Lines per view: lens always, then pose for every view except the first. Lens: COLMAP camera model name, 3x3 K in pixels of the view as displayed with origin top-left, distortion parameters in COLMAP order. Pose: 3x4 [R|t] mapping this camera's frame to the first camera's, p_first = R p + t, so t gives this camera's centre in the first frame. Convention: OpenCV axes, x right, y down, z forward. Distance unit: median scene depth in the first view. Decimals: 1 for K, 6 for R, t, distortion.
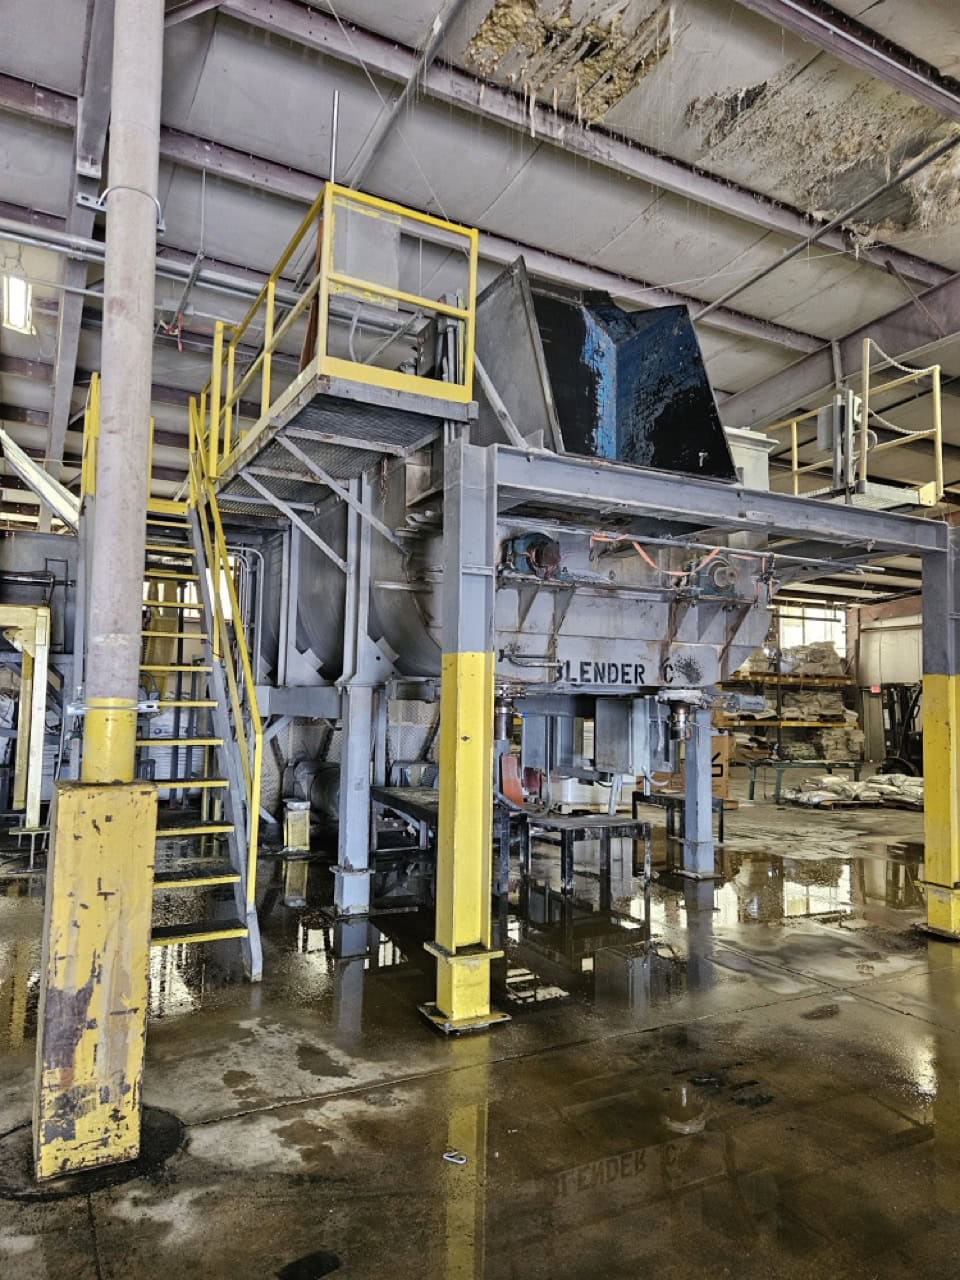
lens RADIAL K [[873.1, 0, 481.8], [0, 873.1, 651.7], [0, 0, 1]] dist [0.038657, -0.004227]
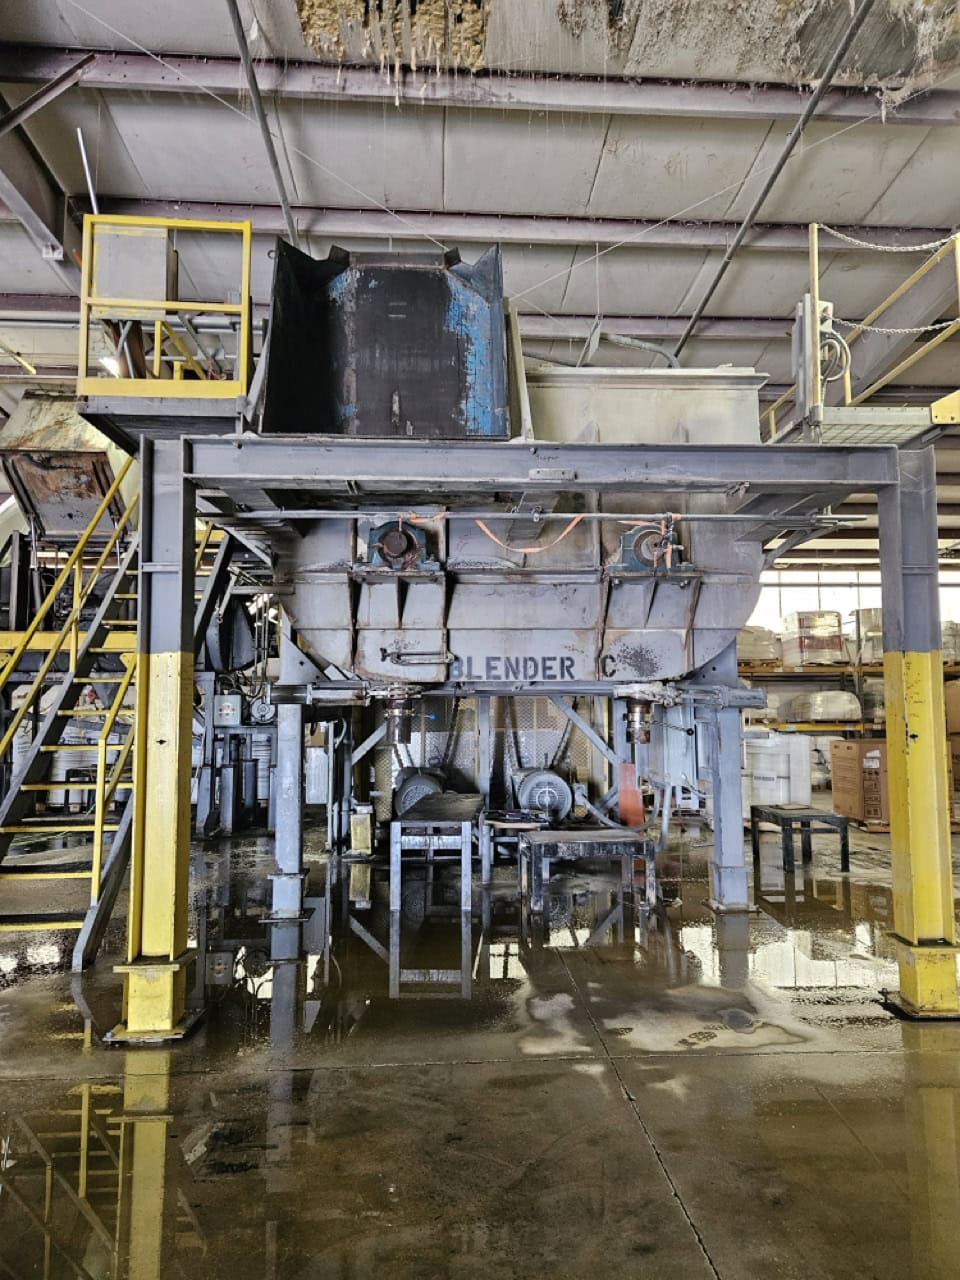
lens RADIAL K [[864.9, 0, 486.5], [0, 864.9, 646.6], [0, 0, 1]] dist [0.065177, -0.054620]
pose [[0.904183, -0.053253, -0.423813, 0.484927], [0.045768, 0.998564, -0.027827, 0.025208], [0.424686, 0.005764, 0.905322, 0.181535]]
